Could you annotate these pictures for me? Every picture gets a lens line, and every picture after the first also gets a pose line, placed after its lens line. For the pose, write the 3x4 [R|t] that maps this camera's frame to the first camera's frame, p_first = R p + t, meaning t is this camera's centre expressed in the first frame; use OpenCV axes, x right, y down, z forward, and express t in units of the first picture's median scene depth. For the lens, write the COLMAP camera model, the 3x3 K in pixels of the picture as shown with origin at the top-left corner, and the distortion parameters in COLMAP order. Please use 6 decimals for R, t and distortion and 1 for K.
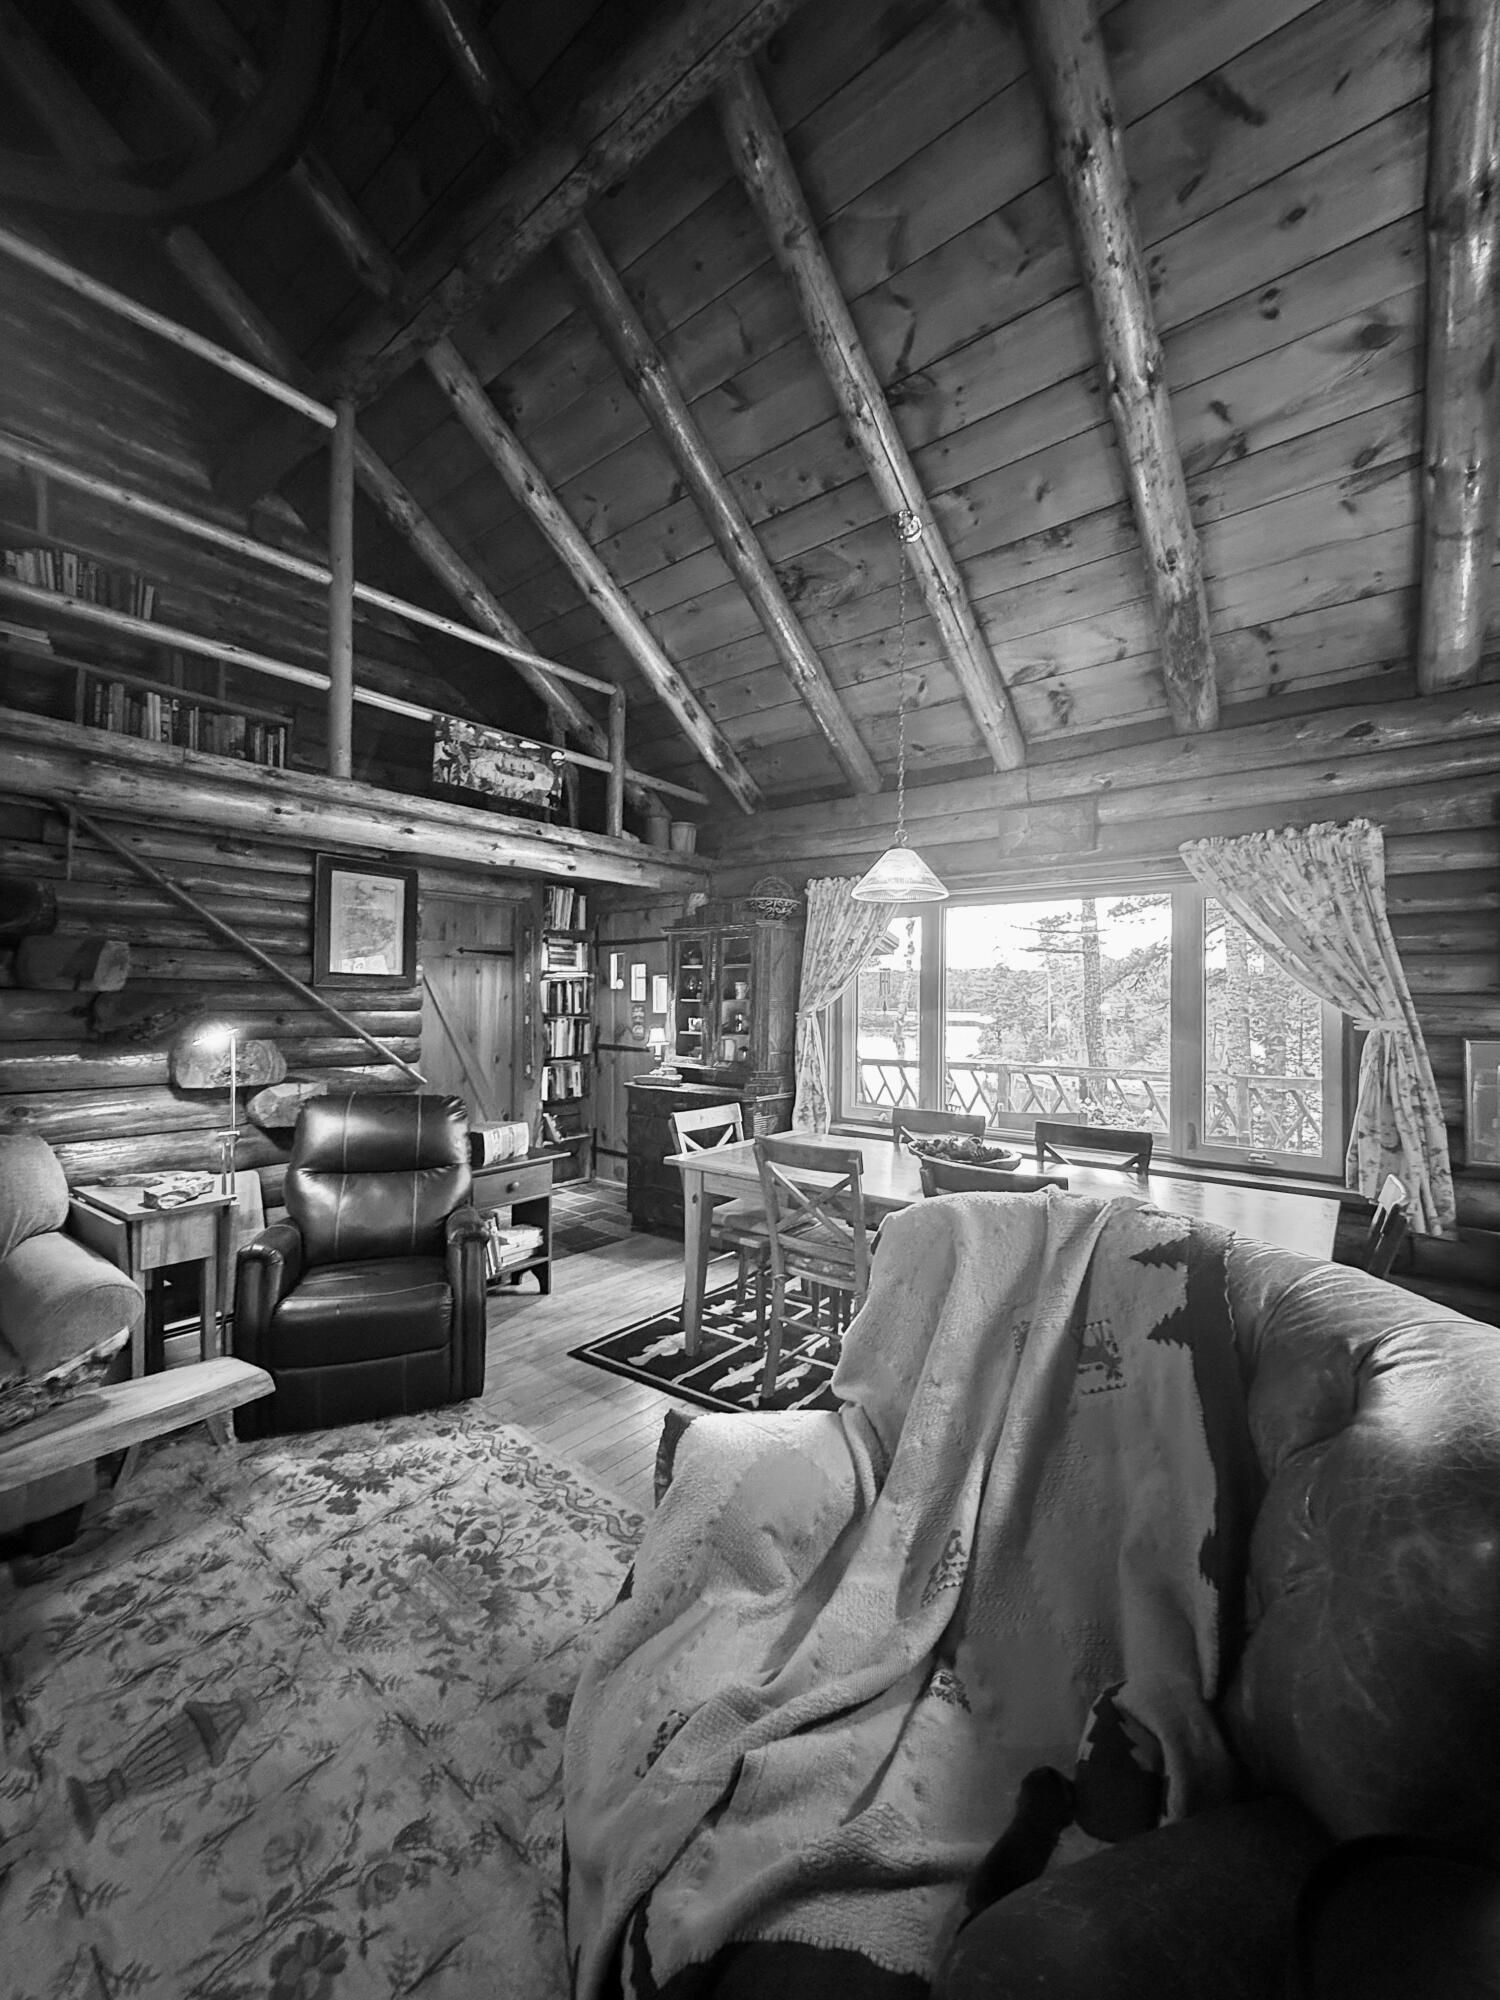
lens RADIAL K [[804.1, 0, 750.0], [0, 804.1, 1000.0], [0, 0, 1]] dist [0.001027, -0.000072]
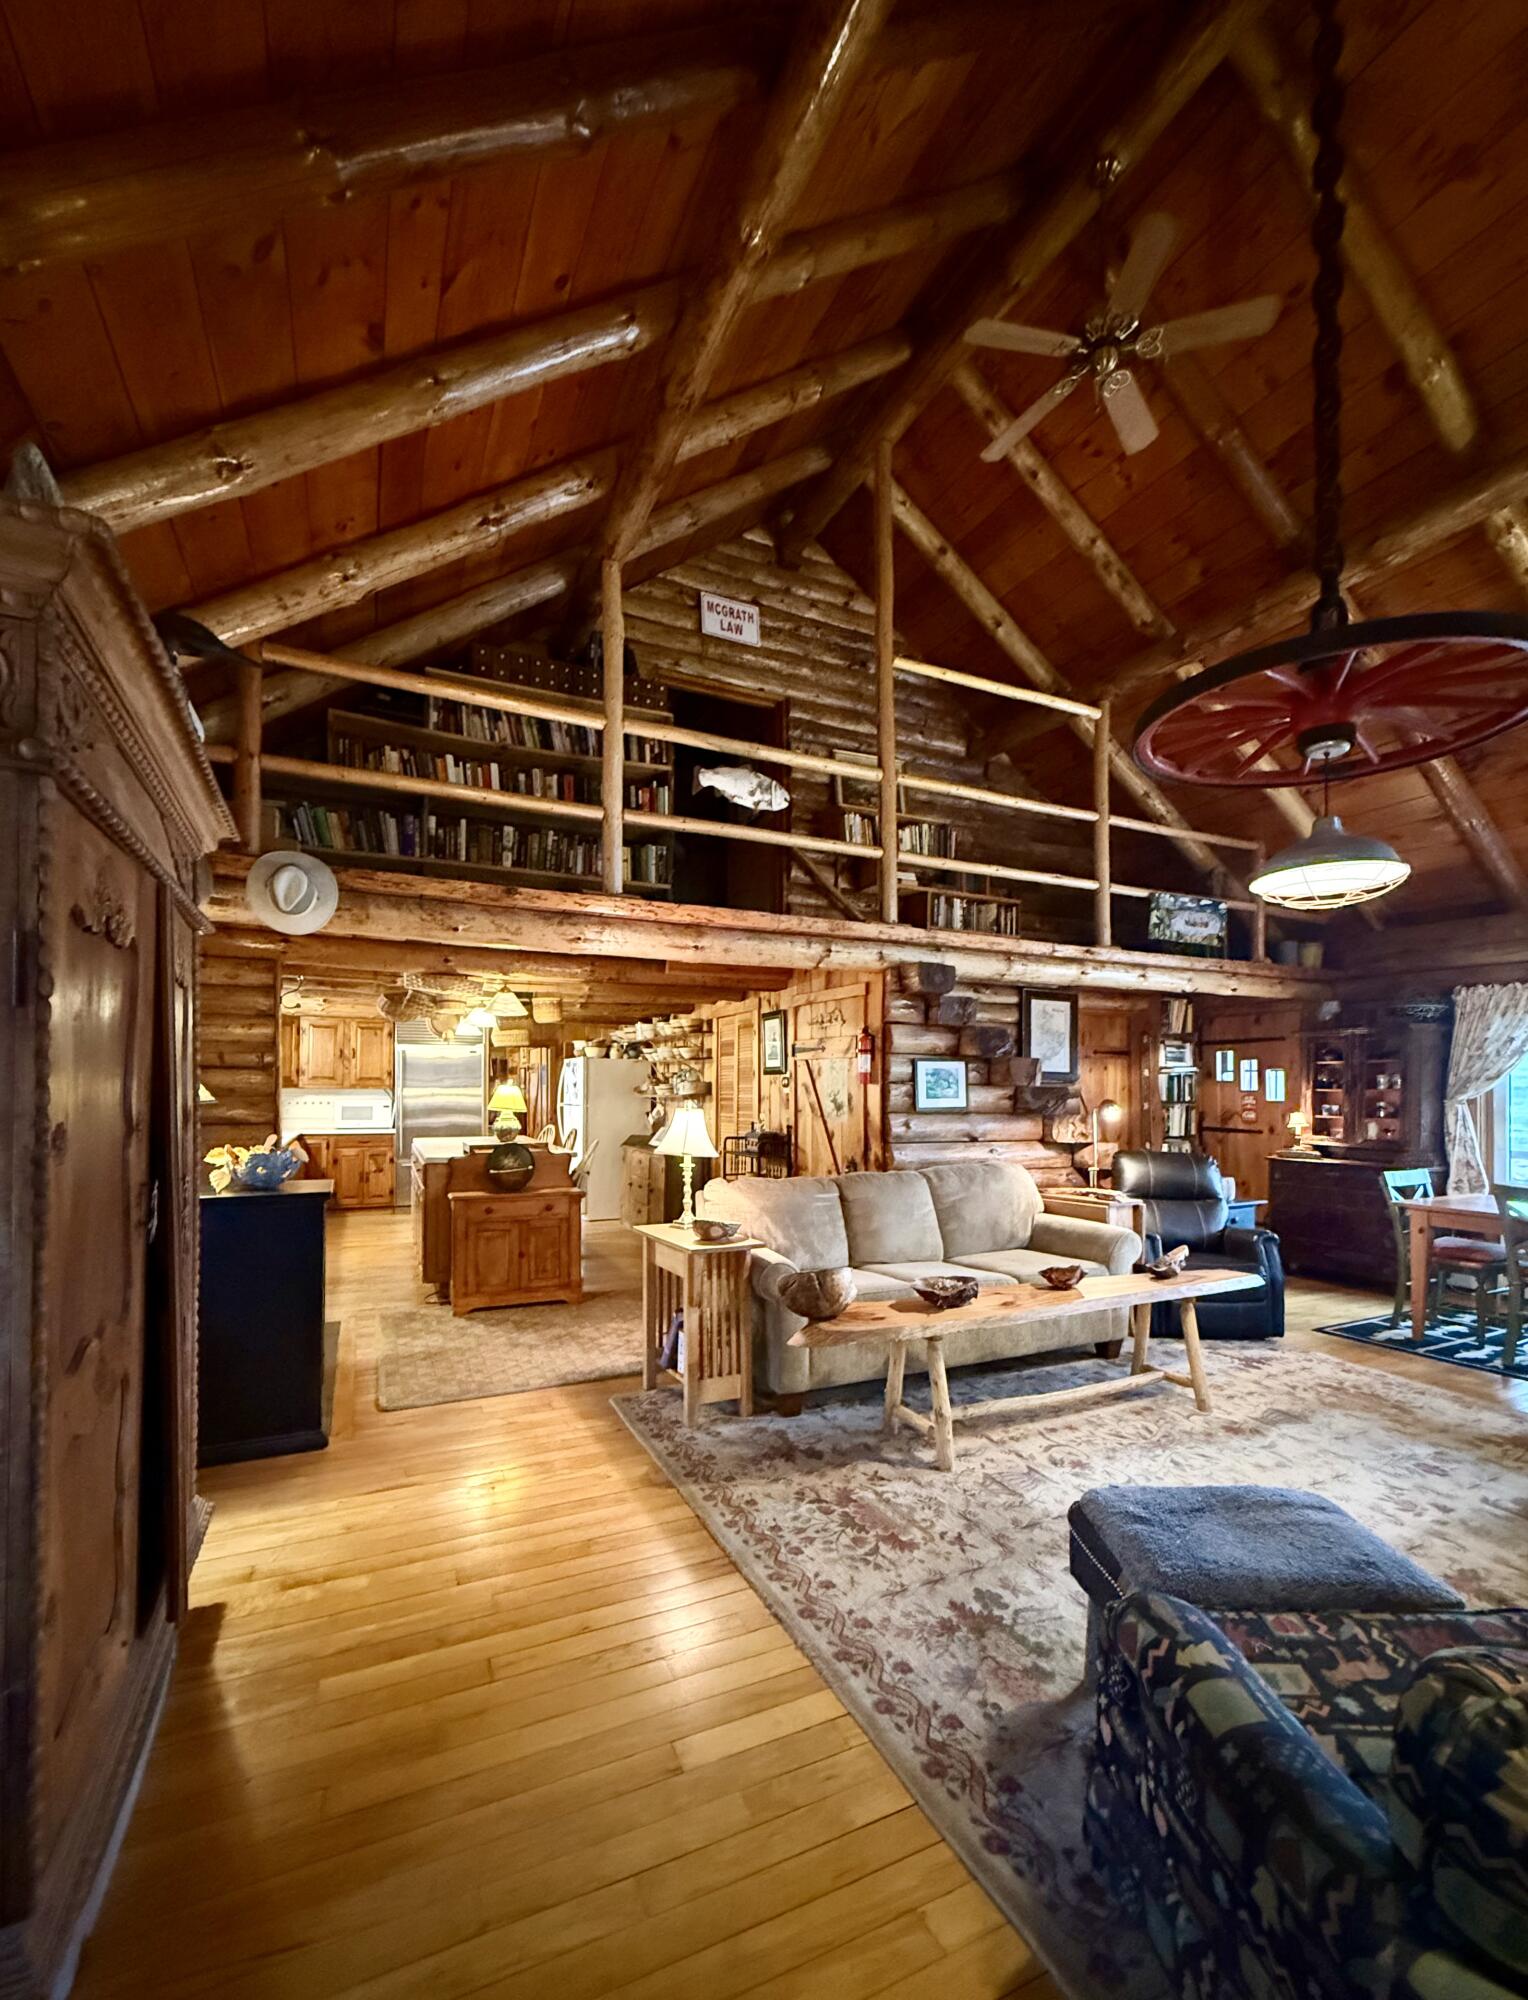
lens RADIAL K [[860.2, 0, 729.8], [0, 860.2, 1083.2], [0, 0, 1]] dist [0.000959, -0.000212]
pose [[0.897003, -0.006742, -0.441972, -0.334155], [0.003199, 0.999957, -0.008762, -0.001515], [0.442012, 0.006446, 0.896986, -0.613446]]
